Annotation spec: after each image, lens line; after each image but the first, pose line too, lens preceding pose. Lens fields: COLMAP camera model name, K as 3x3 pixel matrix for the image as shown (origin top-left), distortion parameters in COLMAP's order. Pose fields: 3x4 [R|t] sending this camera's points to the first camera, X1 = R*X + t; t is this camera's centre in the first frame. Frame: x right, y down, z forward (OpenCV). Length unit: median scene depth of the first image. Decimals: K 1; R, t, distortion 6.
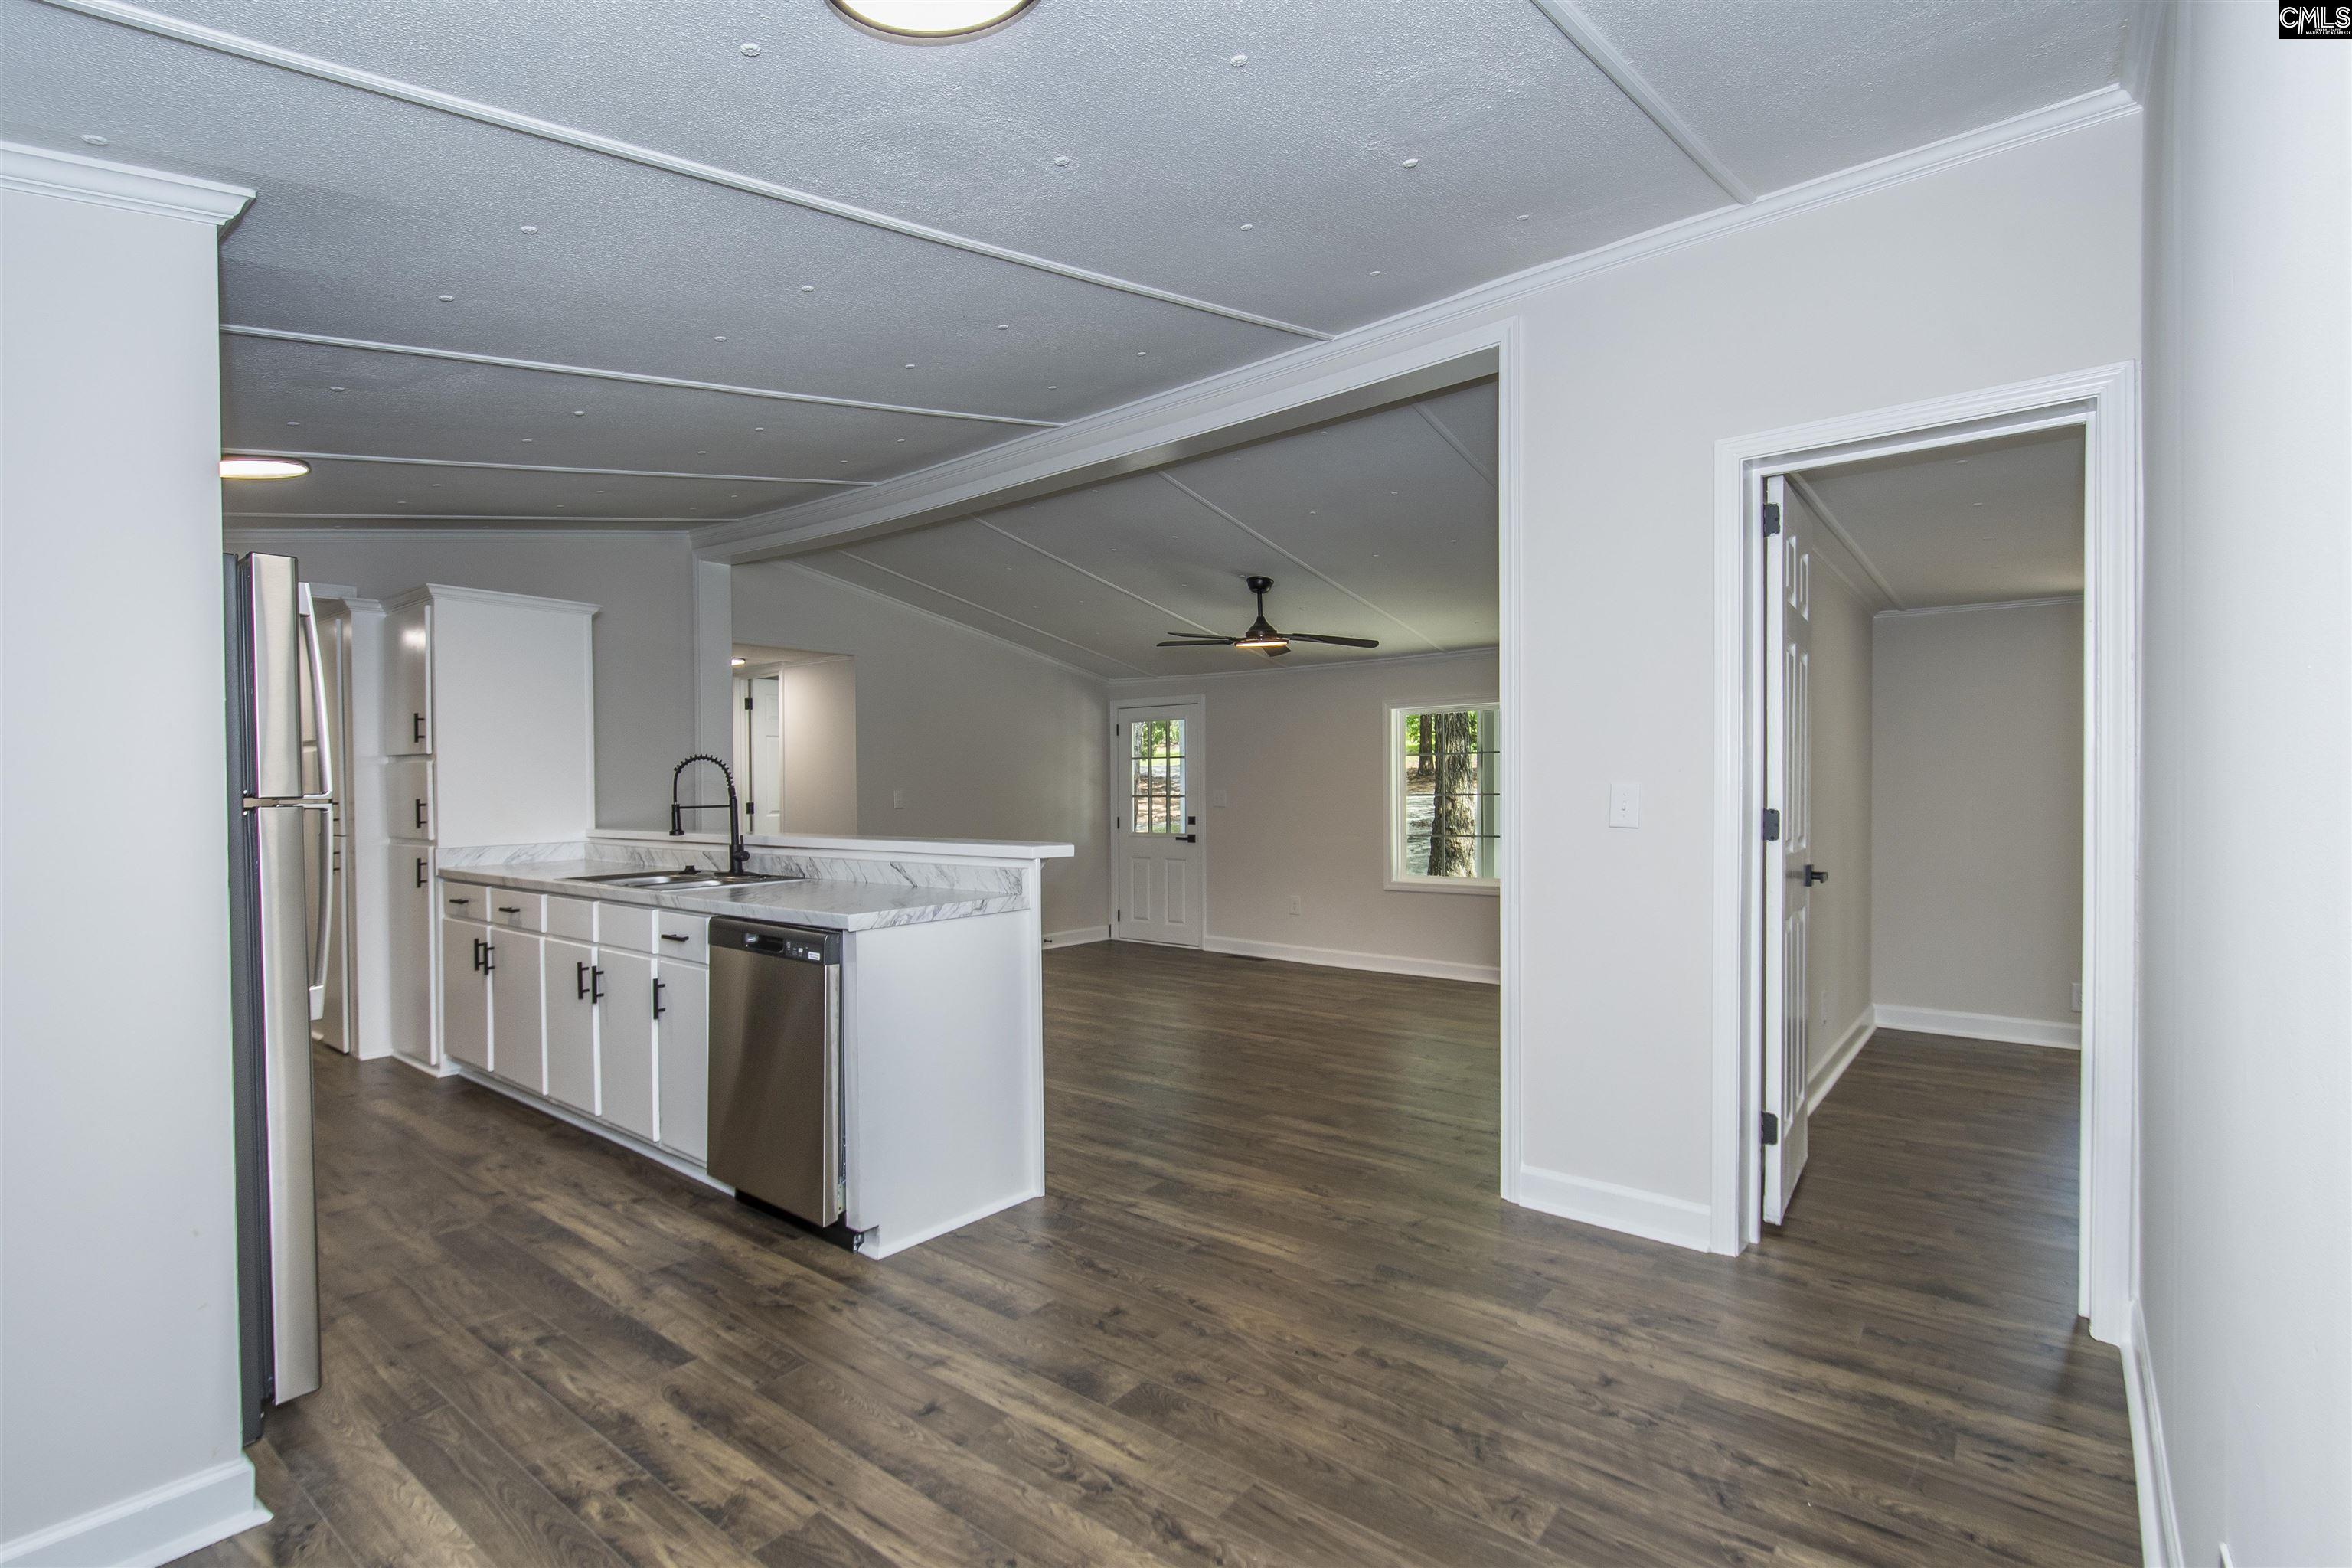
lens RADIAL K [[1093.4, 0, 1149.0], [0, 1093.4, 799.7], [0, 0, 1]] dist [0.004993, -0.006725]
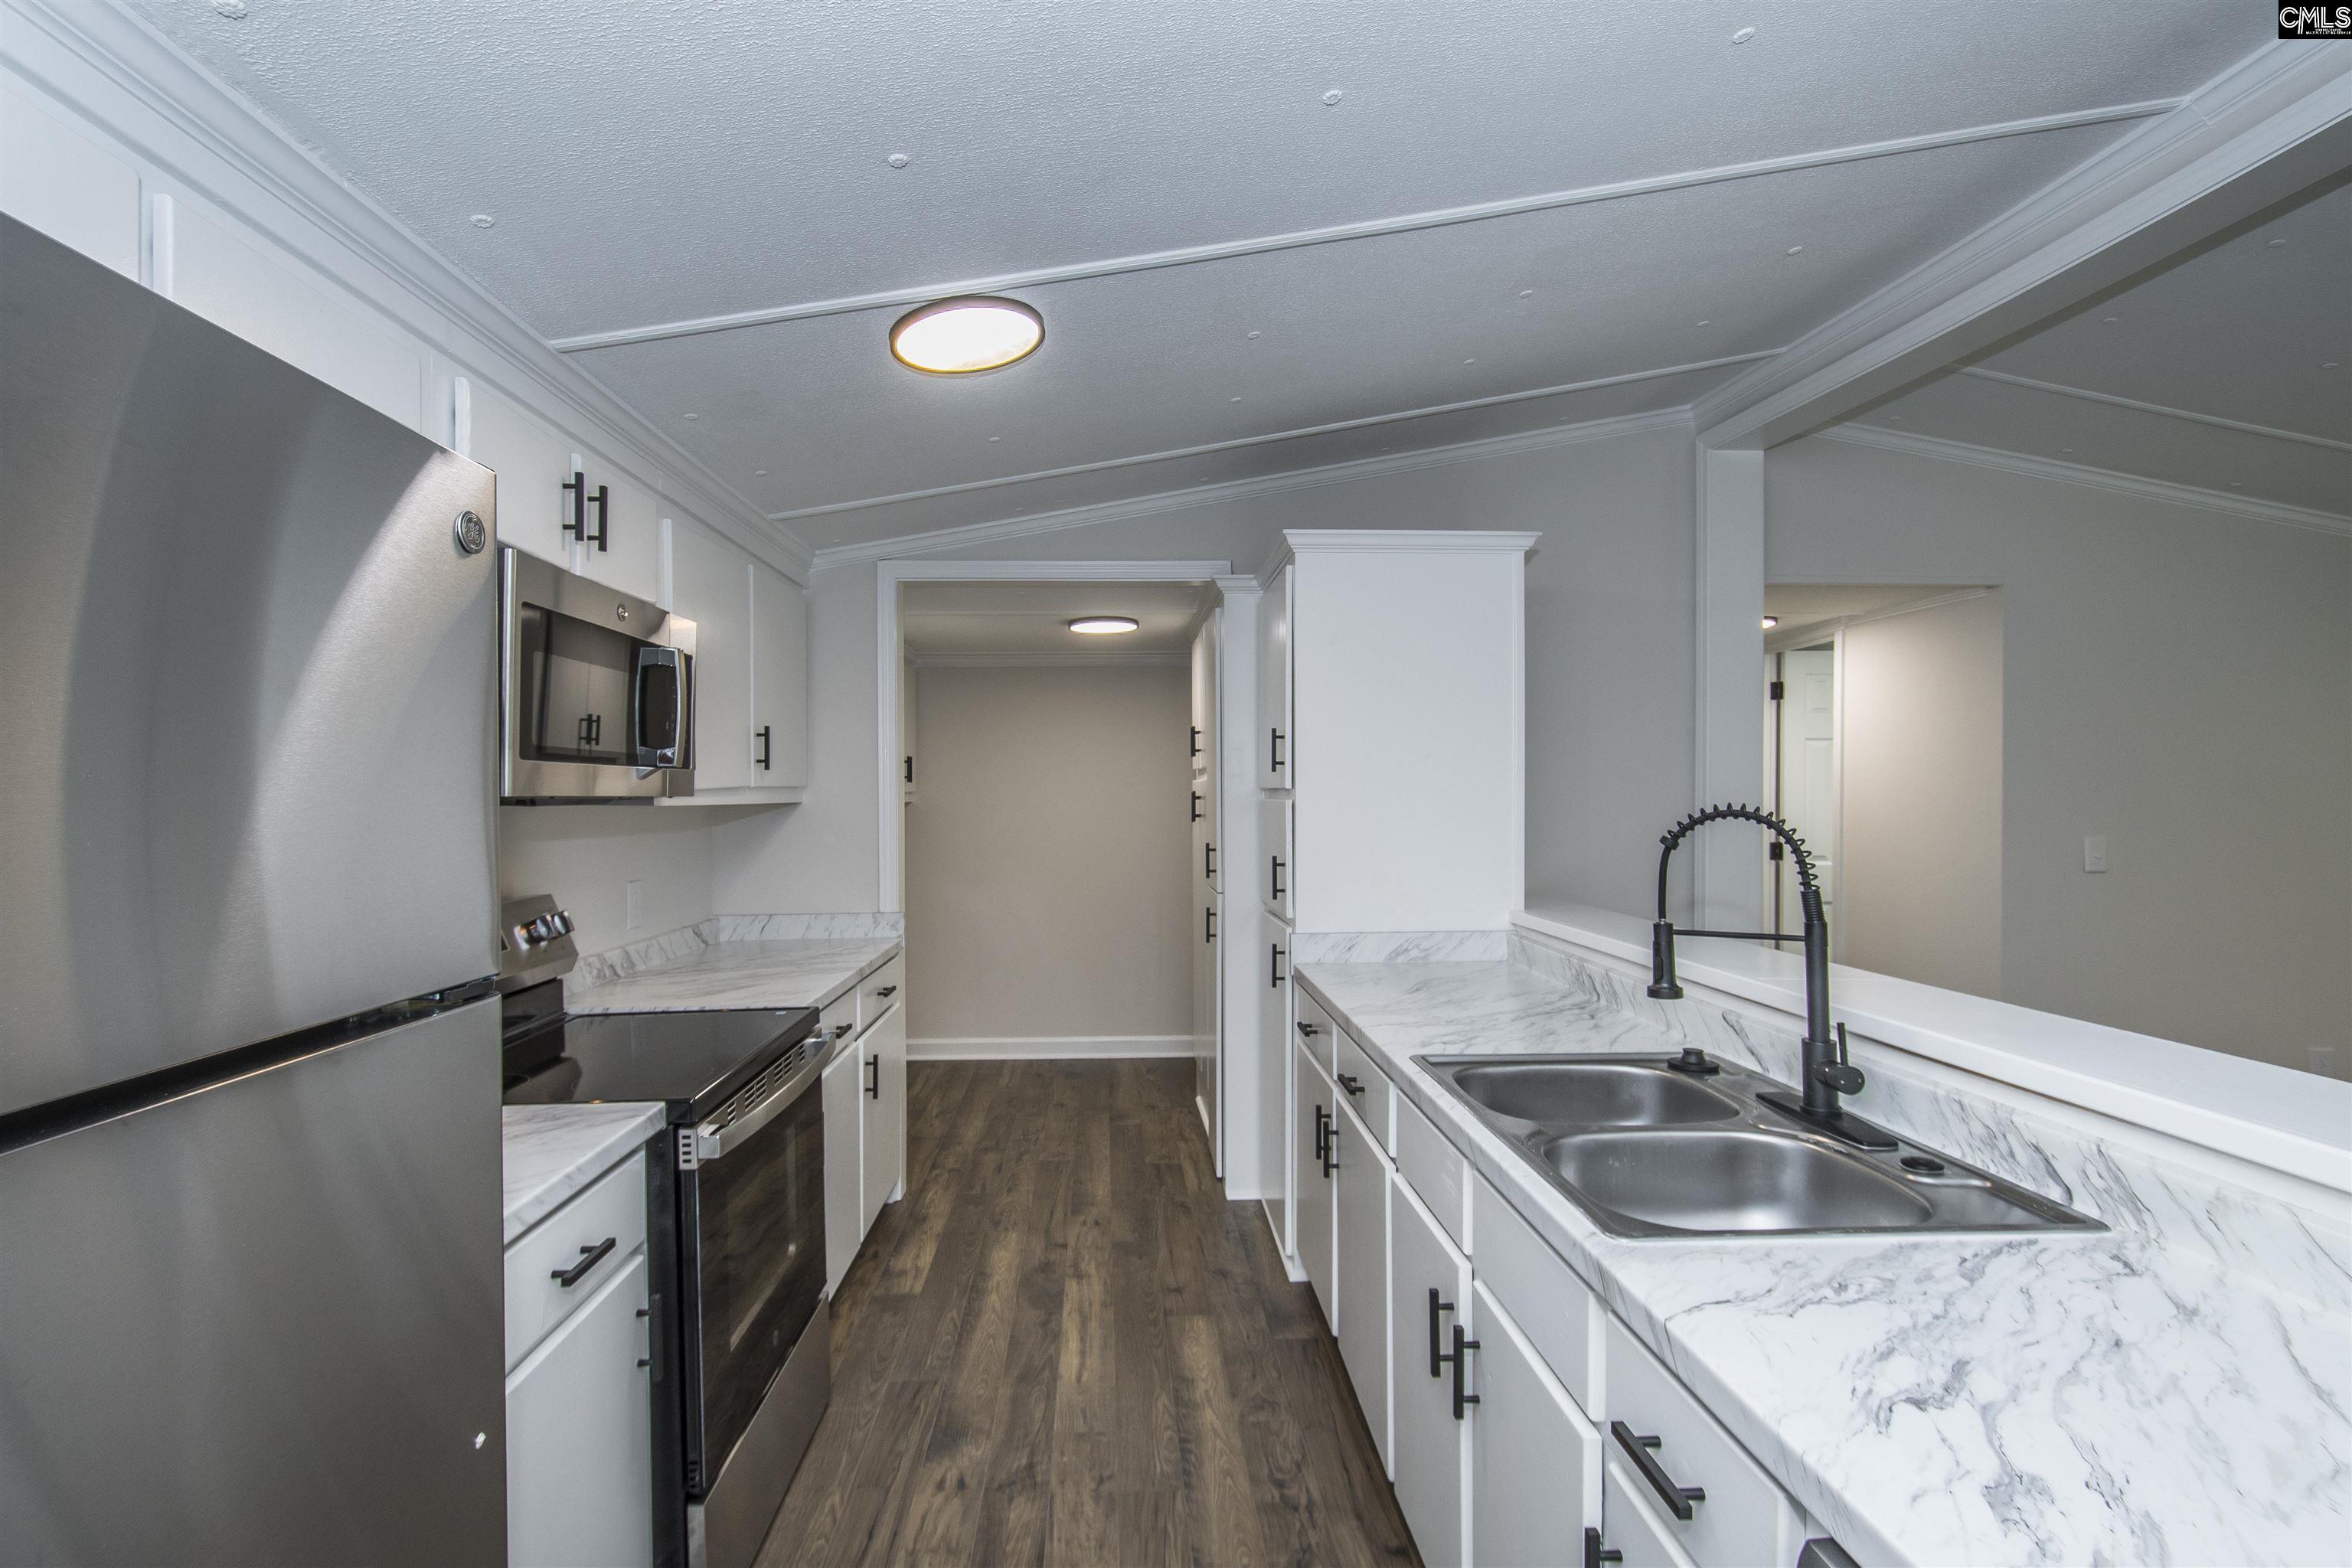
lens RADIAL K [[1093.4, 0, 1149.0], [0, 1093.4, 799.7], [0, 0, 1]] dist [0.004993, -0.006725]
pose [[0.662468, 0.010385, -0.749019, -0.273174], [-0.010814, 0.999932, 0.004298, -0.046800], [0.749013, 0.005253, 0.662535, 0.628583]]
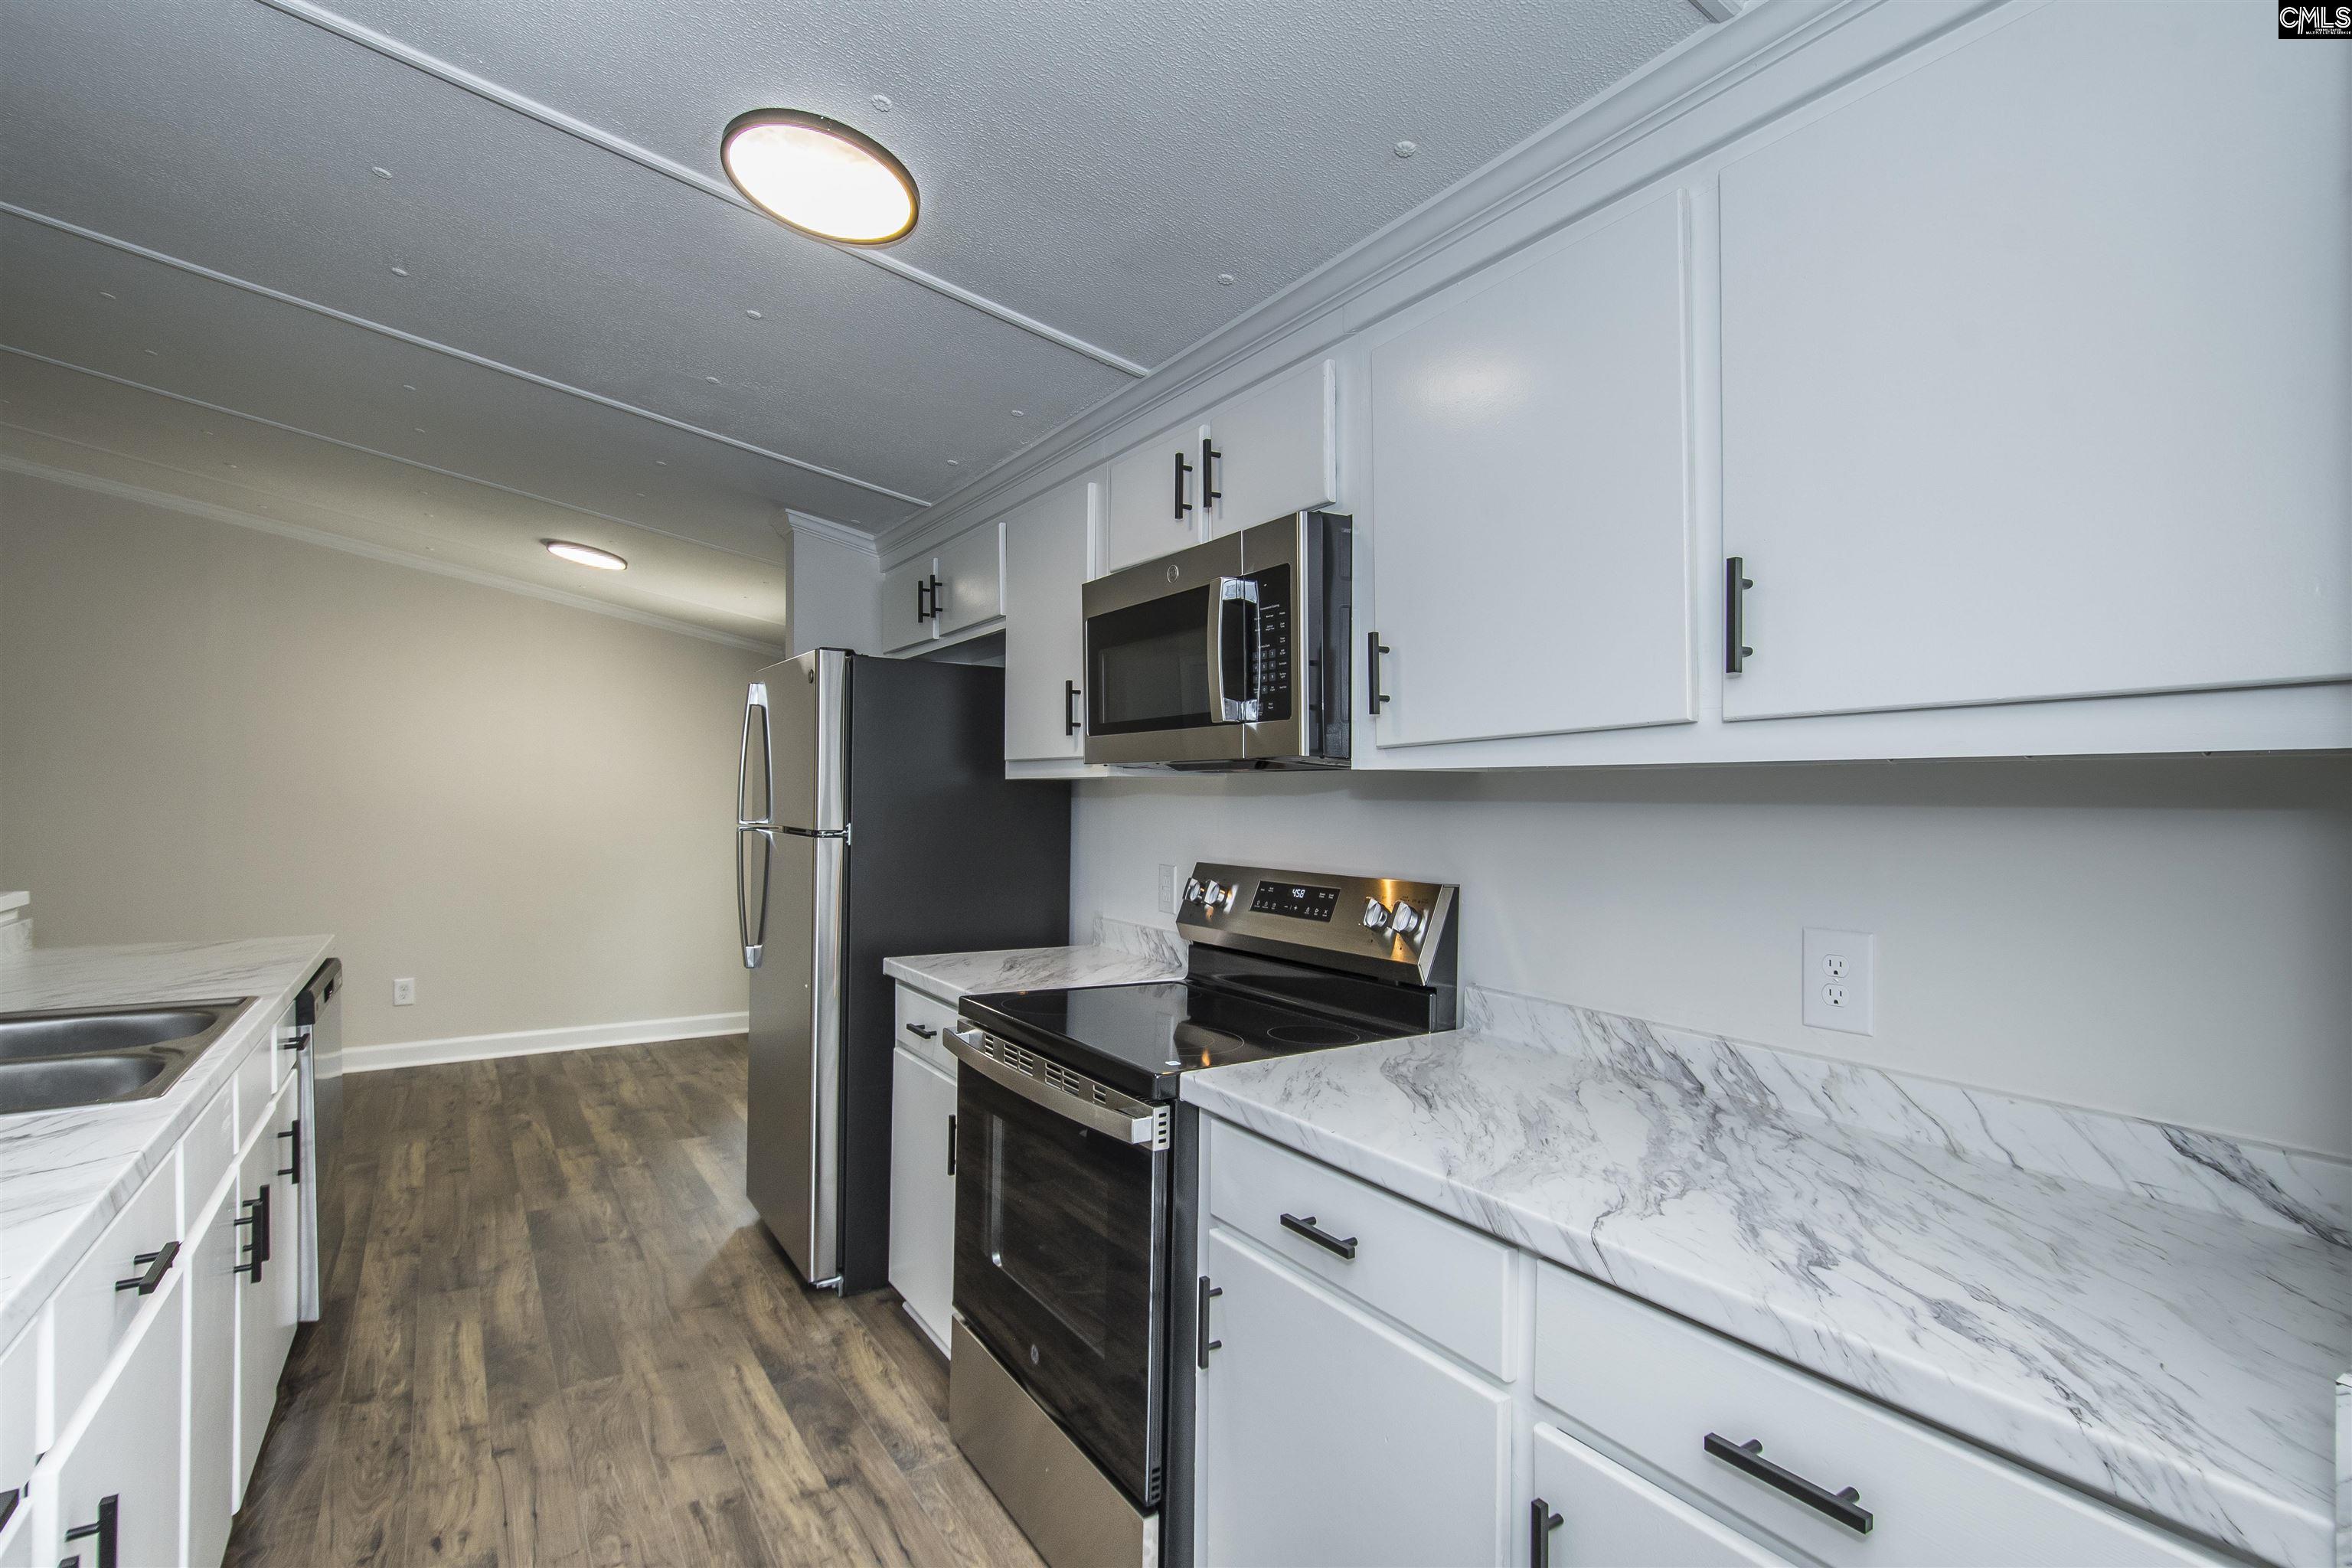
lens RADIAL K [[1079.0, 0, 1146.1], [0, 1079.0, 800.5], [0, 0, 1]] dist [0.000125, -0.000398]
pose [[-0.951359, 0.000482, 0.308084, -1.028800], [0.004465, 0.999915, 0.012224, -0.029184], [-0.308052, 0.013005, -0.951281, 1.323241]]
